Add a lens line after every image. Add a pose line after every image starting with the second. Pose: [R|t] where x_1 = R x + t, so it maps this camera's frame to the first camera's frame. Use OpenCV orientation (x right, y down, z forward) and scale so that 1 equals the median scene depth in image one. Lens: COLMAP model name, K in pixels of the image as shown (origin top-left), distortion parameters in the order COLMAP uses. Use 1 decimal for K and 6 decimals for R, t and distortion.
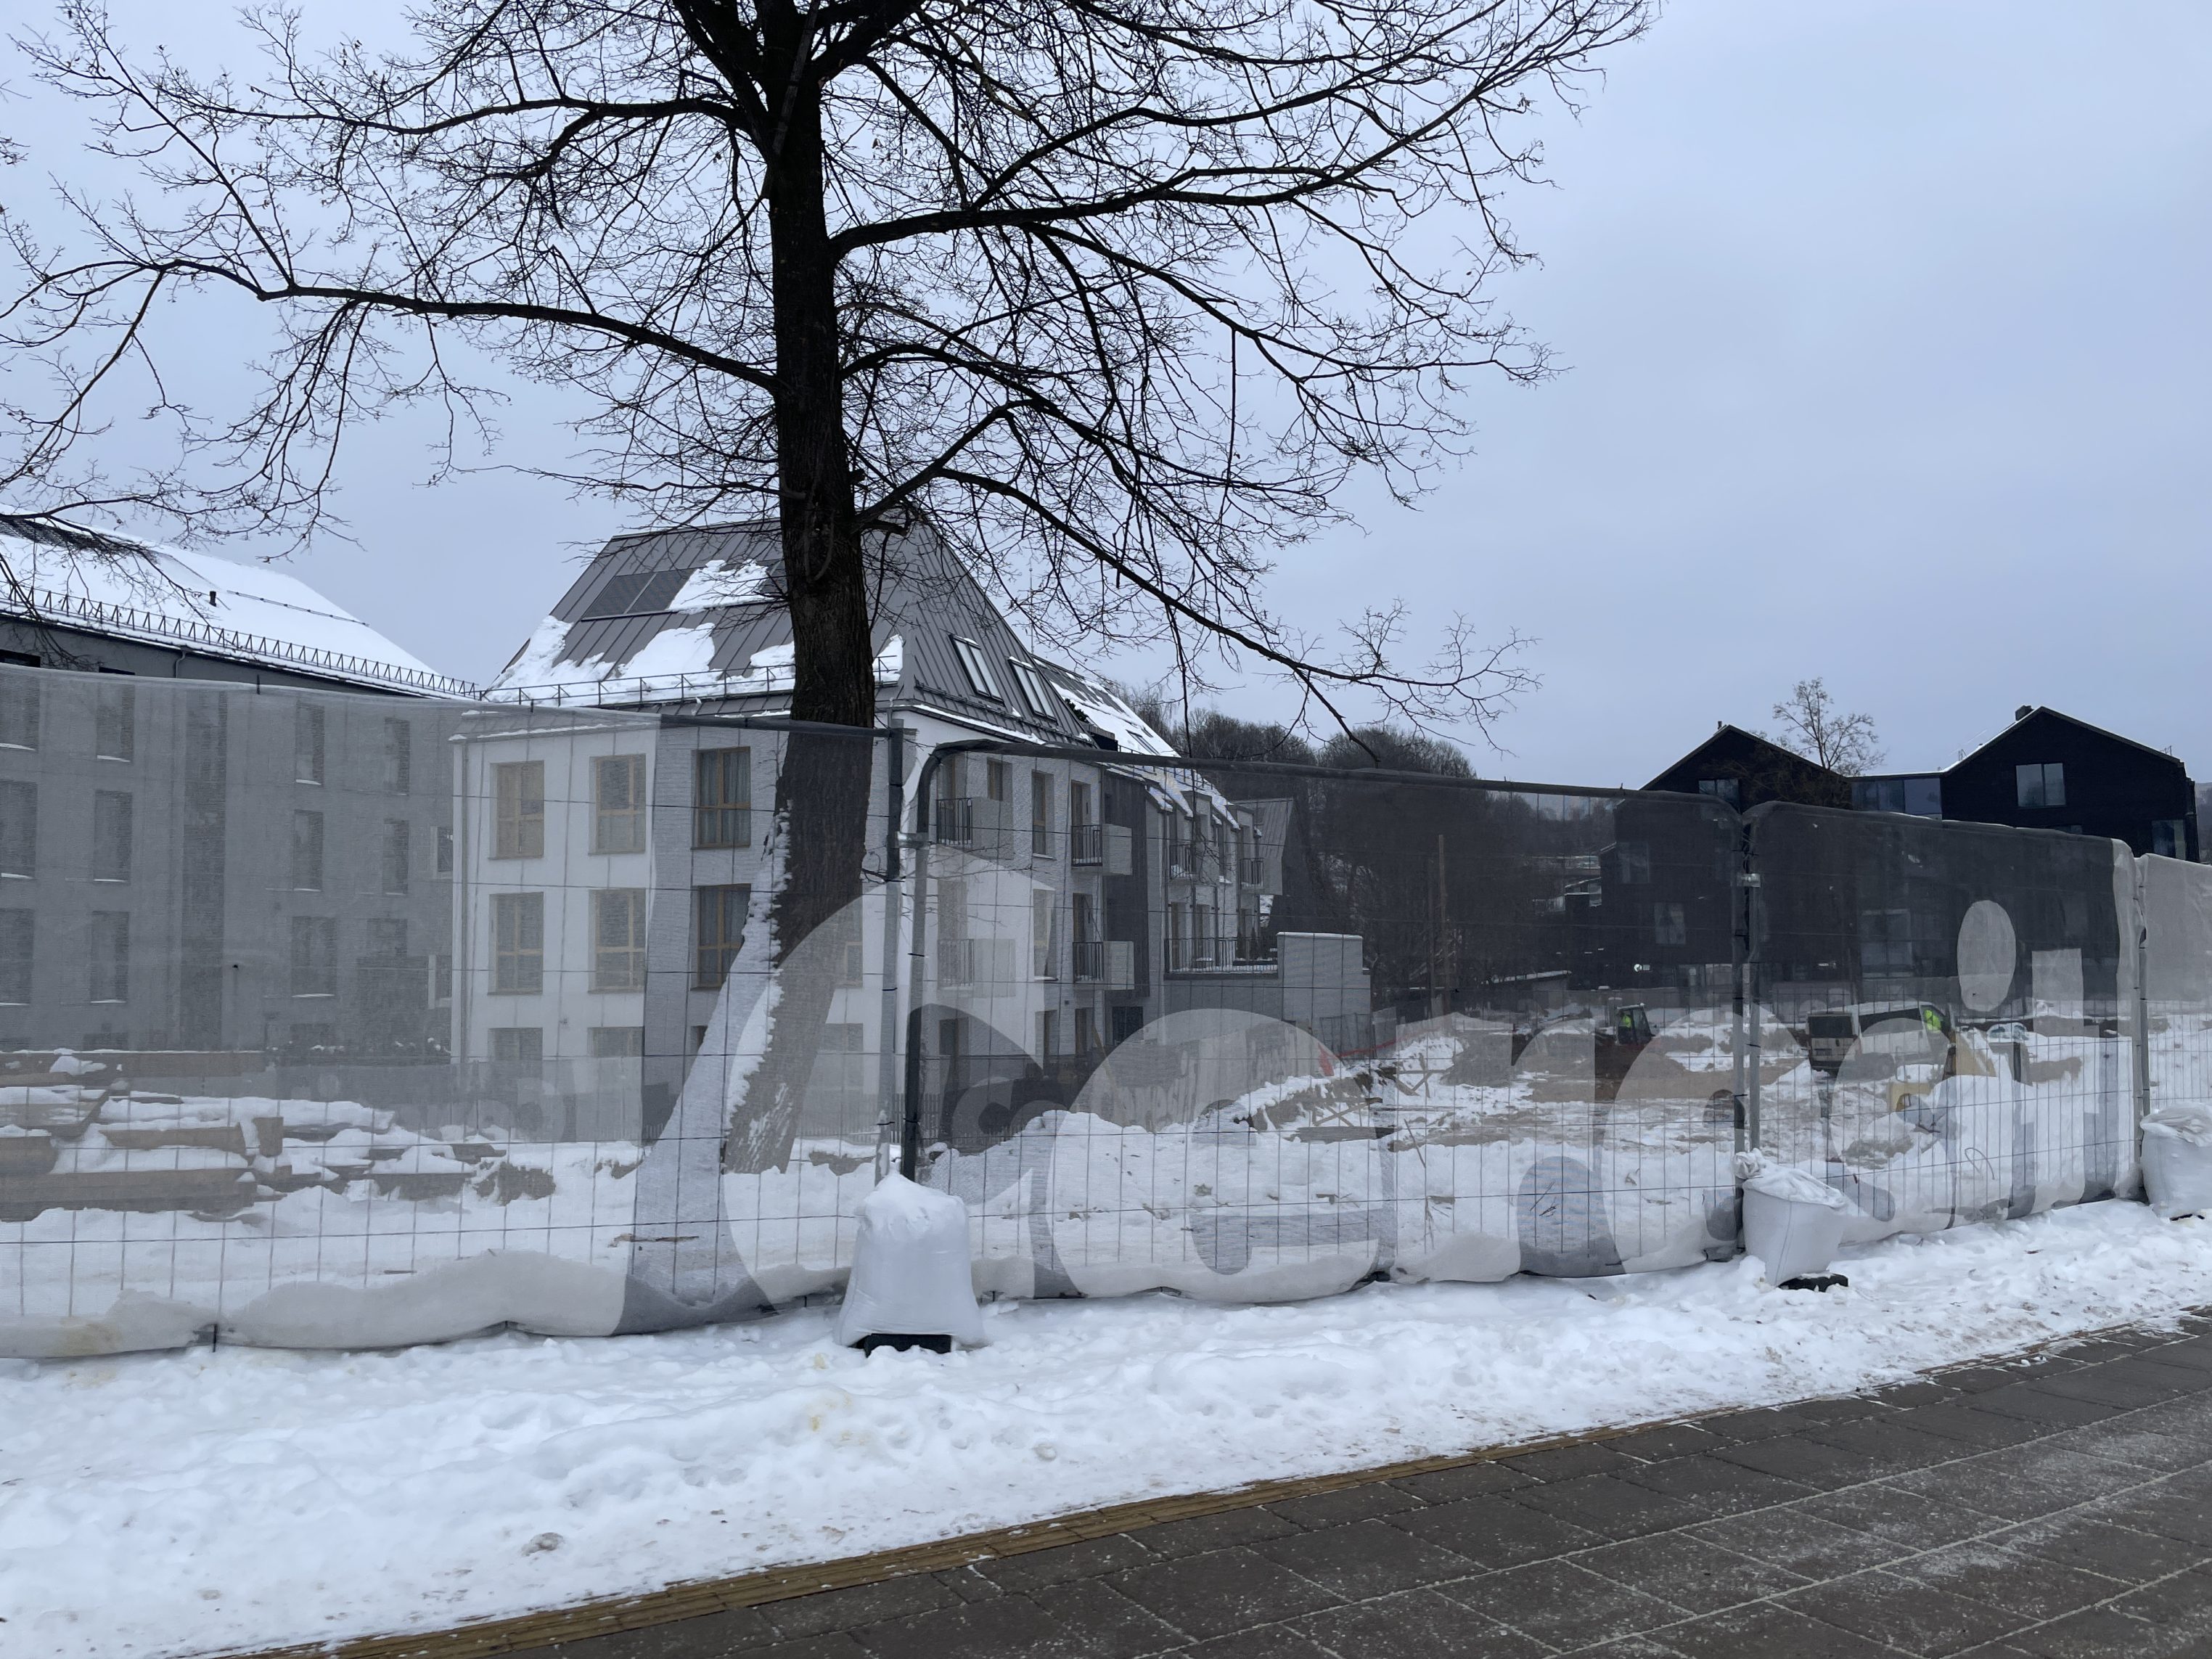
lens RADIAL K [[1574.6, 0, 1106.0], [0, 1574.6, 829.5], [0, 0, 1]] dist [0.000933, -0.000473]
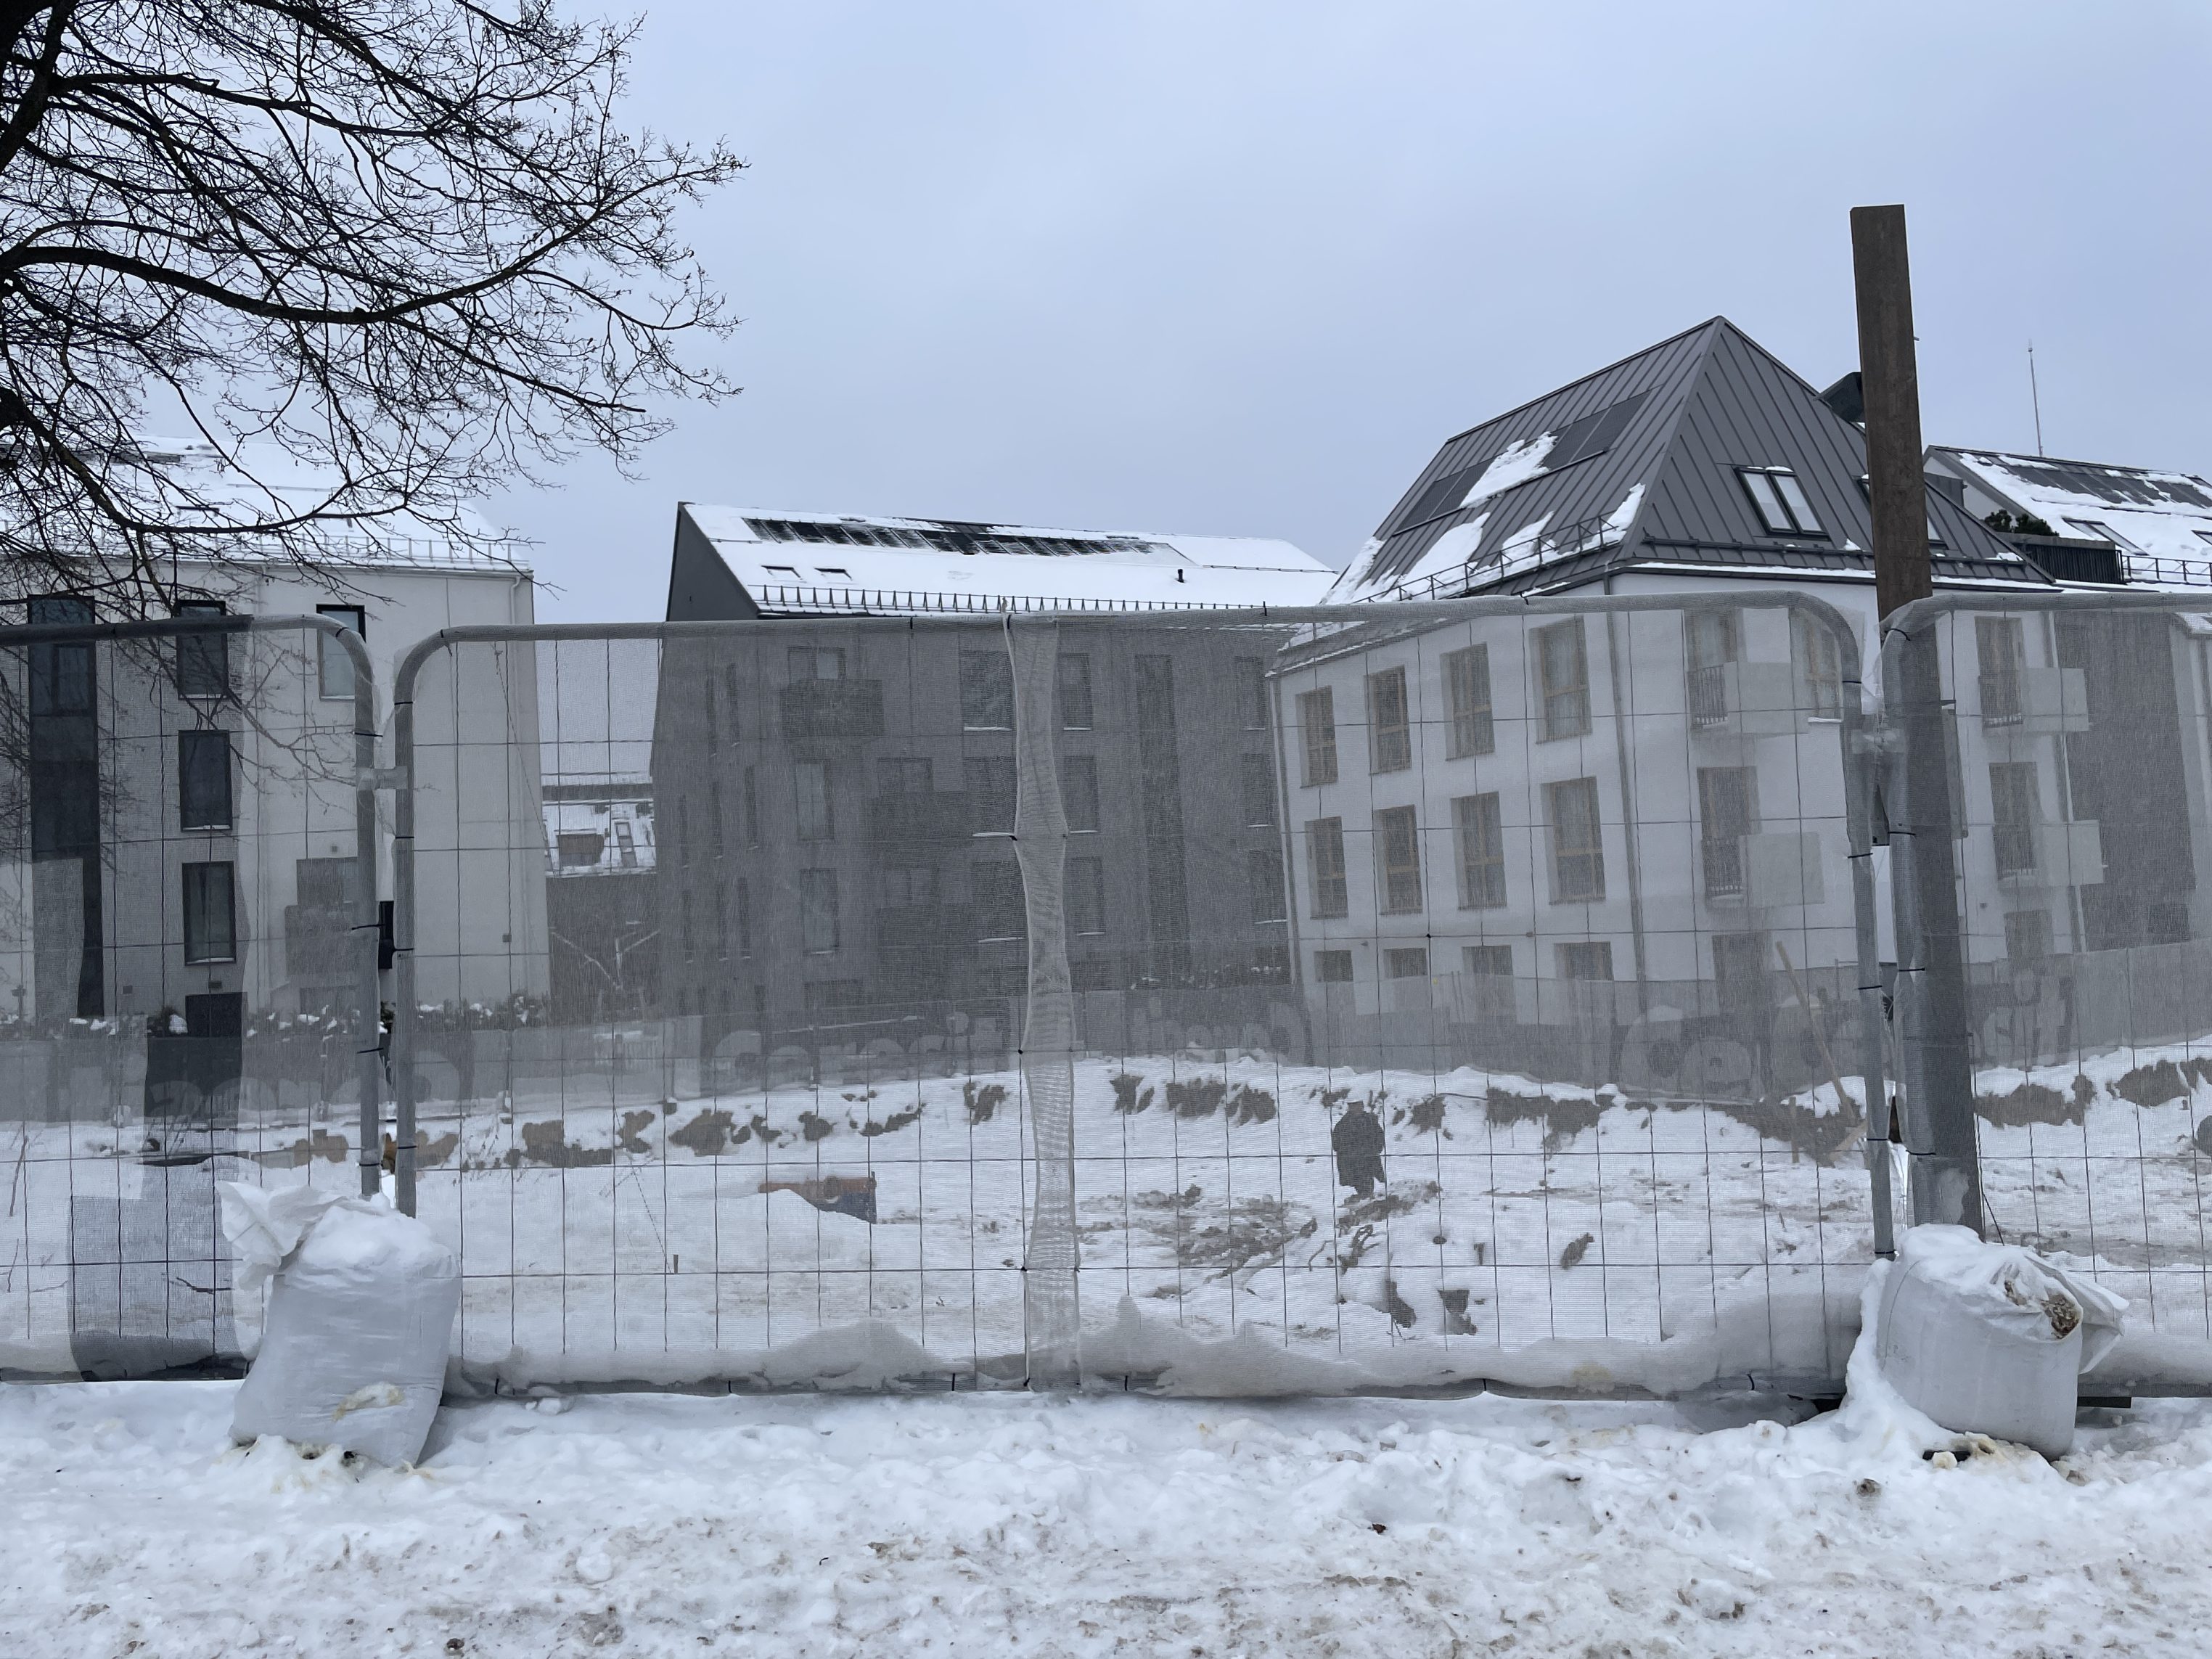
lens RADIAL K [[1574.6, 0, 1106.0], [0, 1574.6, 829.5], [0, 0, 1]] dist [0.000933, -0.000473]
pose [[0.729618, -0.068199, -0.680445, 0.208549], [0.106307, 0.994230, 0.014341, 0.017489], [0.675541, -0.082800, 0.732659, 0.160578]]
